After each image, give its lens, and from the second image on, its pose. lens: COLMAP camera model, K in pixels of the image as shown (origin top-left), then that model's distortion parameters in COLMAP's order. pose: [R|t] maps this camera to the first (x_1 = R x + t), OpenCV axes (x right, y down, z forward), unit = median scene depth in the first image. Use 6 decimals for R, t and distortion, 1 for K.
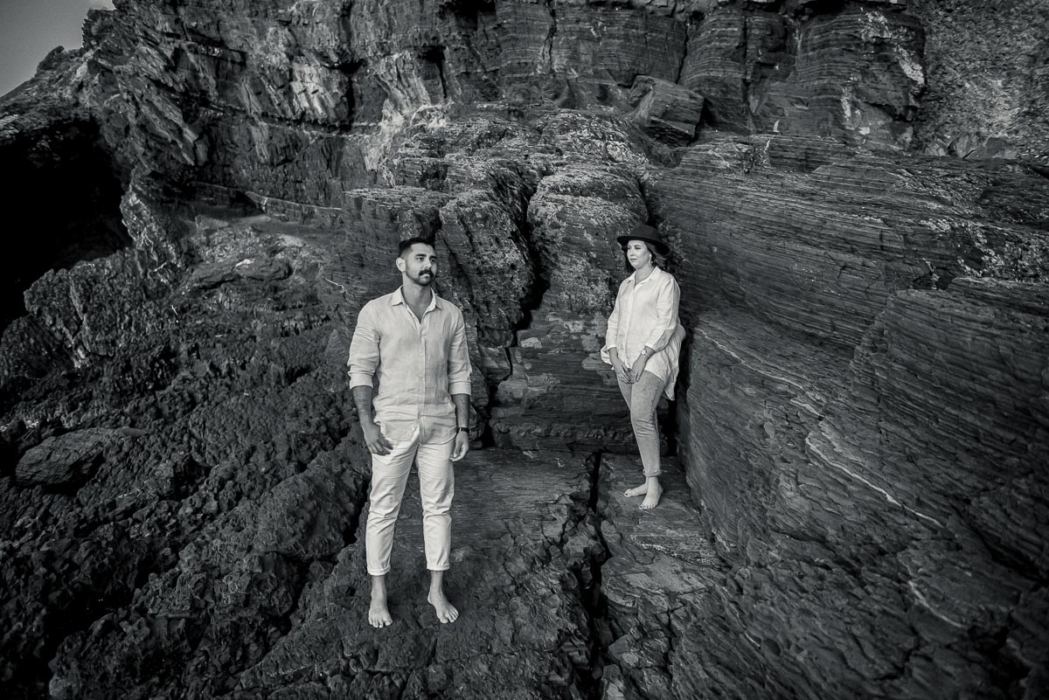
lens RADIAL K [[1086.4, 0, 524.5], [0, 1086.4, 350.0], [0, 0, 1]] dist [0.003979, 0.013642]
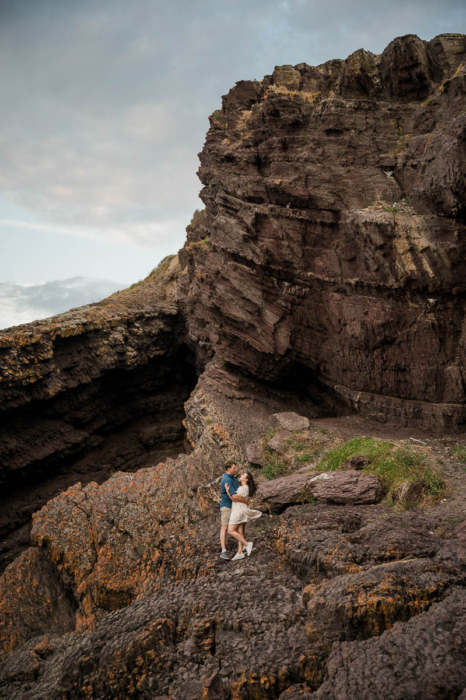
lens RADIAL K [[1222.0, 0, 233.0], [0, 1222.0, 350.0], [0, 0, 1]] dist [0.240492, -0.049496]
pose [[0.941572, -0.019826, -0.336228, -0.029340], [-0.041215, 0.983982, -0.173439, -0.014981], [0.334281, 0.177163, 0.925672, 0.160991]]
